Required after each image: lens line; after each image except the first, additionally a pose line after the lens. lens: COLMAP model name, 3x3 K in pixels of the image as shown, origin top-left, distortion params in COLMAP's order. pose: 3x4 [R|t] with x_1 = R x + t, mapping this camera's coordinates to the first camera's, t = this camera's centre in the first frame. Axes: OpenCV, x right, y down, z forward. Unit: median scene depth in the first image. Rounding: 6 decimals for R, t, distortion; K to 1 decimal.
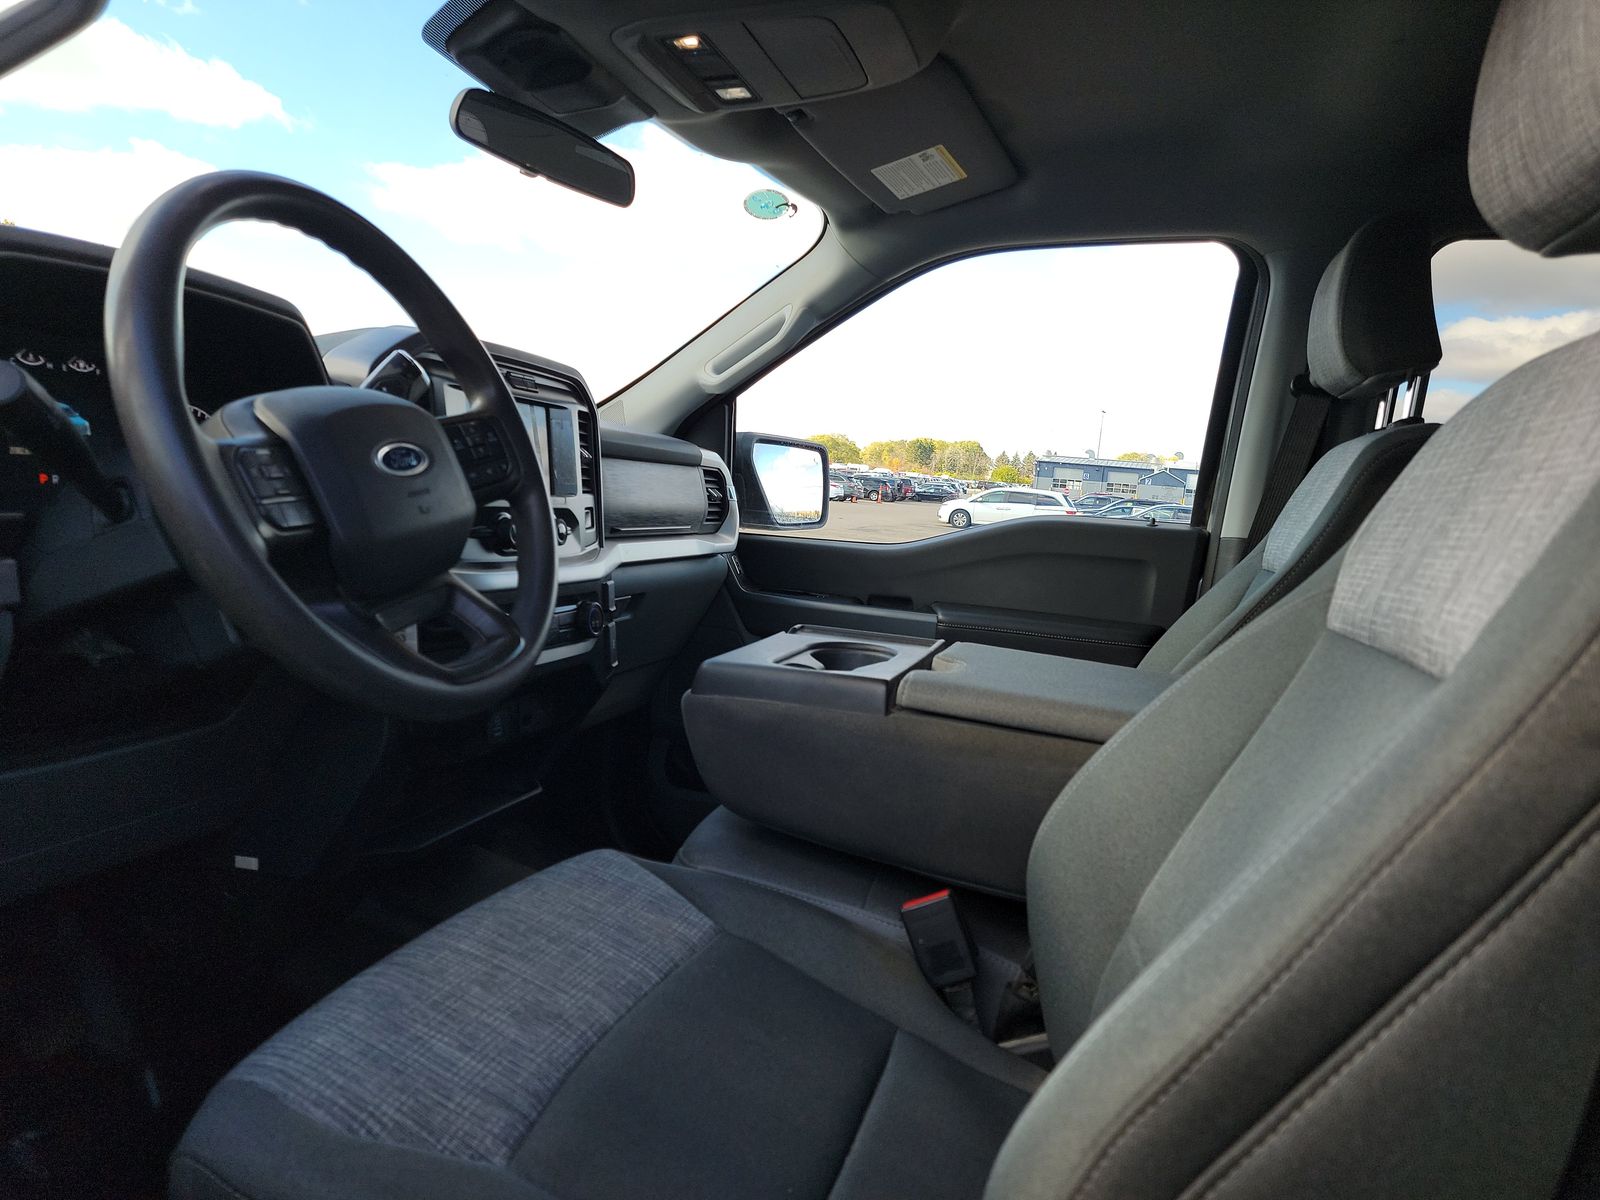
lens RADIAL K [[1112.0, 0, 787.7], [0, 1112.0, 601.1], [0, 0, 1]] dist [0.070220, -0.053947]
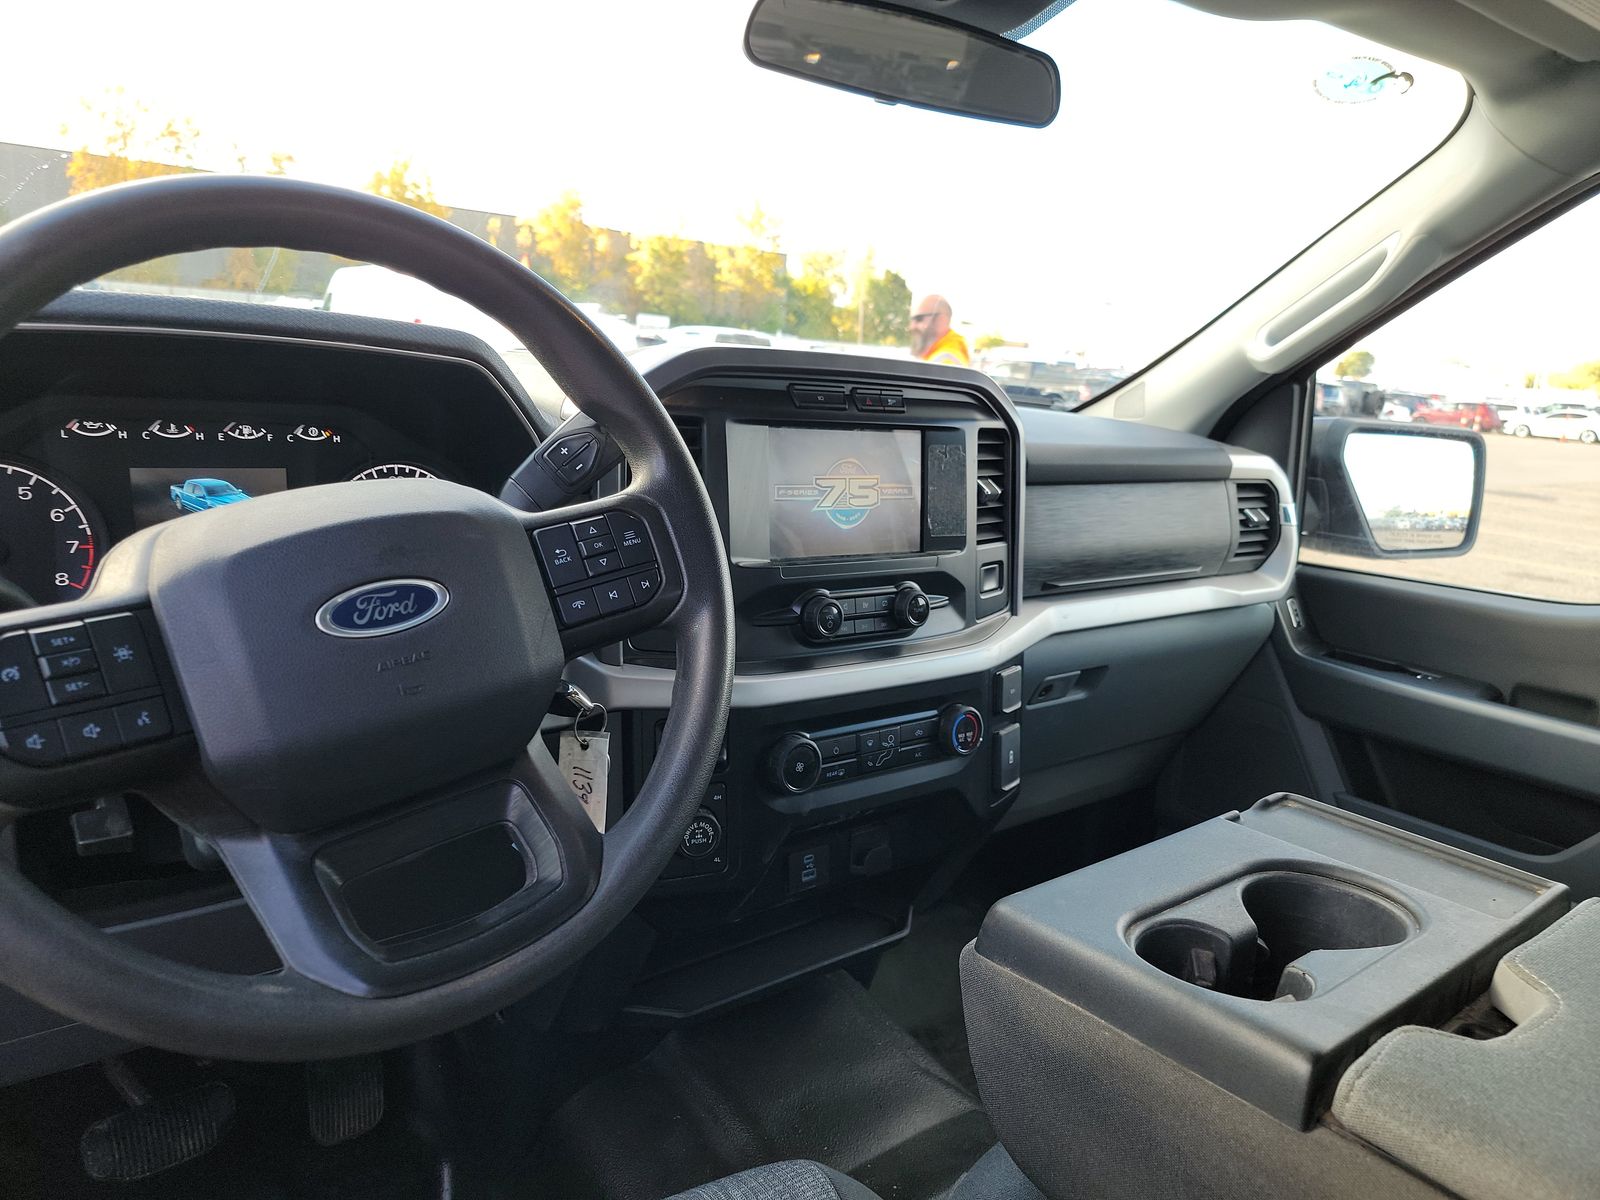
lens RADIAL K [[1112.0, 0, 792.4], [0, 1112.0, 578.8], [0, 0, 1]] dist [0.070220, -0.053947]
pose [[0.832049, 0.079386, -0.548992, 0.099123], [-0.057240, 0.996710, 0.057375, -0.097315], [0.551741, -0.016314, 0.833856, 0.302373]]
